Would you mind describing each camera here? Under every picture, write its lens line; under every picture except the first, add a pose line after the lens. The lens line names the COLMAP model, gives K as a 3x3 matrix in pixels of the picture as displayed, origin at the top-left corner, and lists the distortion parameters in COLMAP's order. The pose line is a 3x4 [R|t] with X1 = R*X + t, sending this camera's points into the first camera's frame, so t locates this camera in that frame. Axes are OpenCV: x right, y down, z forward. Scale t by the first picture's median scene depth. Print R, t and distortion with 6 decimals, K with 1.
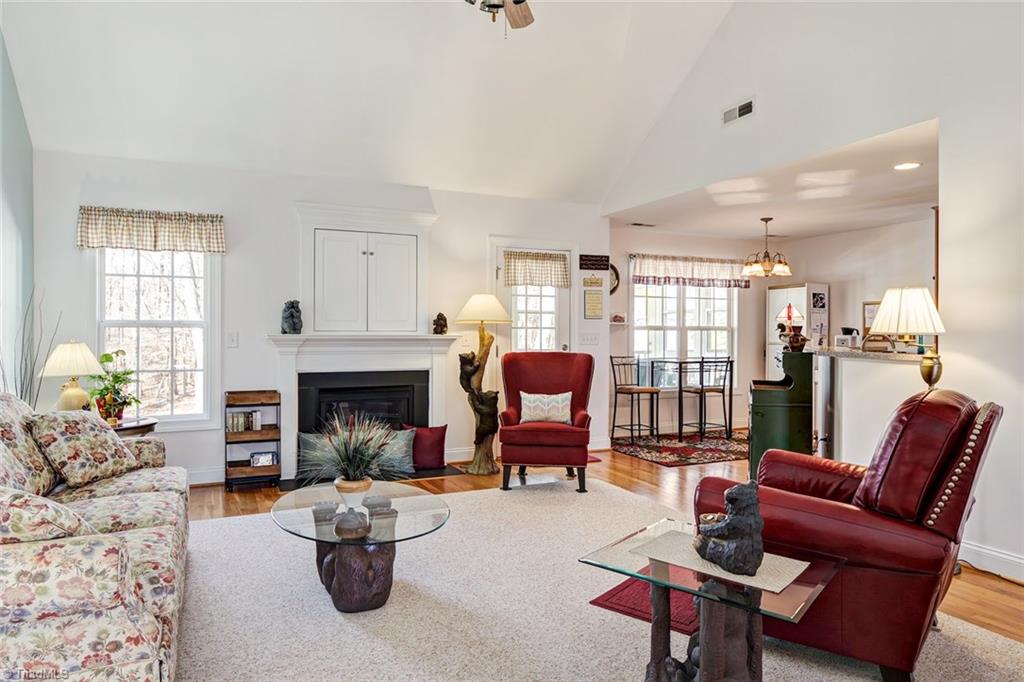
lens RADIAL K [[649.6, 0, 512.0], [0, 649.6, 341.0], [0, 0, 1]] dist [0.001057, -0.000536]
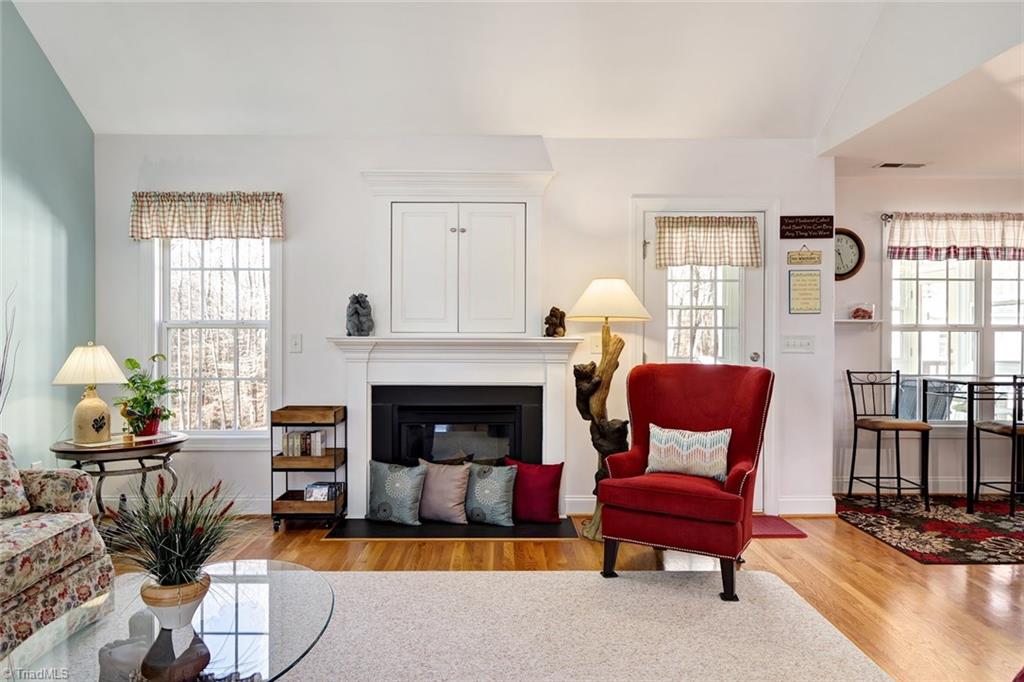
lens RADIAL K [[678.2, 0, 512.0], [0, 678.2, 341.0], [0, 0, 1]] dist [-0.001040, -0.001702]
pose [[0.912556, 0.003841, -0.408933, 0.152377], [-0.005711, 0.999978, -0.003351, -0.002963], [0.408911, 0.005393, 0.912558, 0.289918]]
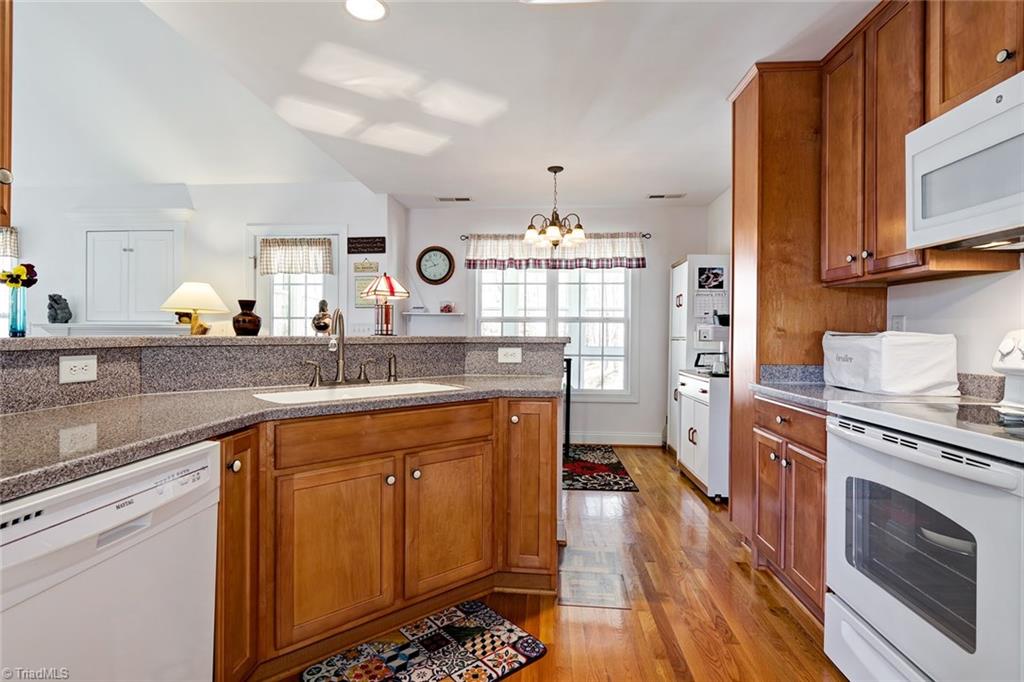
lens RADIAL K [[511.9, 0, 508.4], [0, 511.9, 337.0], [0, 0, 1]] dist [-0.000875, -0.000535]
pose [[0.876274, 0.005422, -0.481783, 0.722621], [-0.009100, 0.999945, -0.005297, 0.009967], [0.481727, 0.009026, 0.876275, 0.529283]]
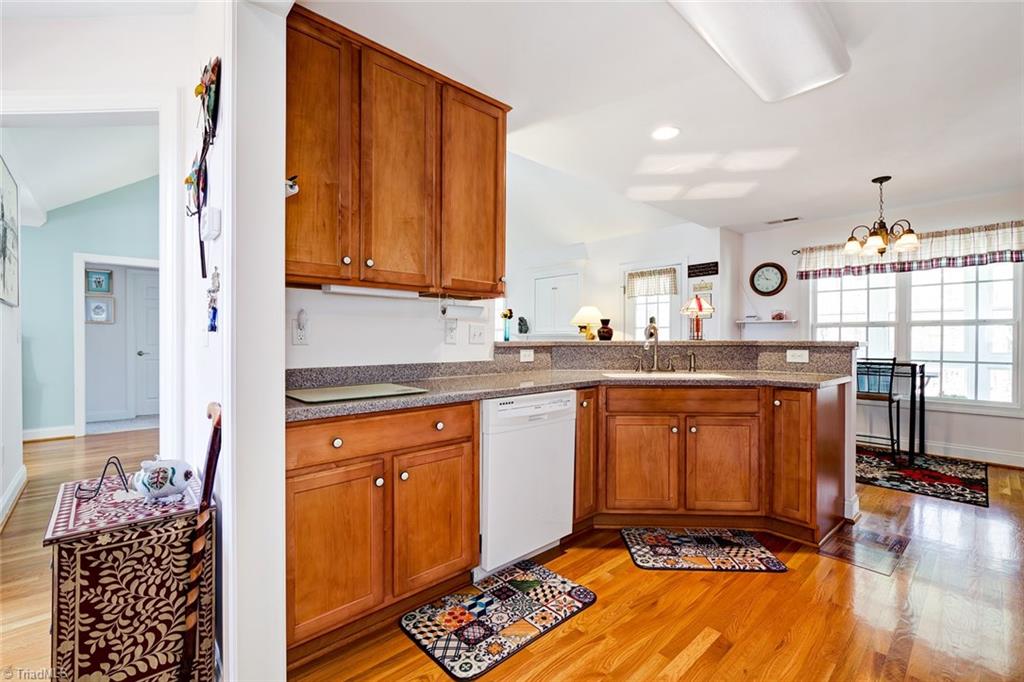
lens RADIAL K [[446.6, 0, 512.0], [0, 446.6, 341.0], [0, 0, 1]] dist [0.000149, -0.000016]
pose [[0.312843, 0.004506, -0.949794, 0.873668], [-0.011045, 0.999938, 0.001105, 0.010203], [0.949741, 0.010145, 0.312873, 0.480331]]
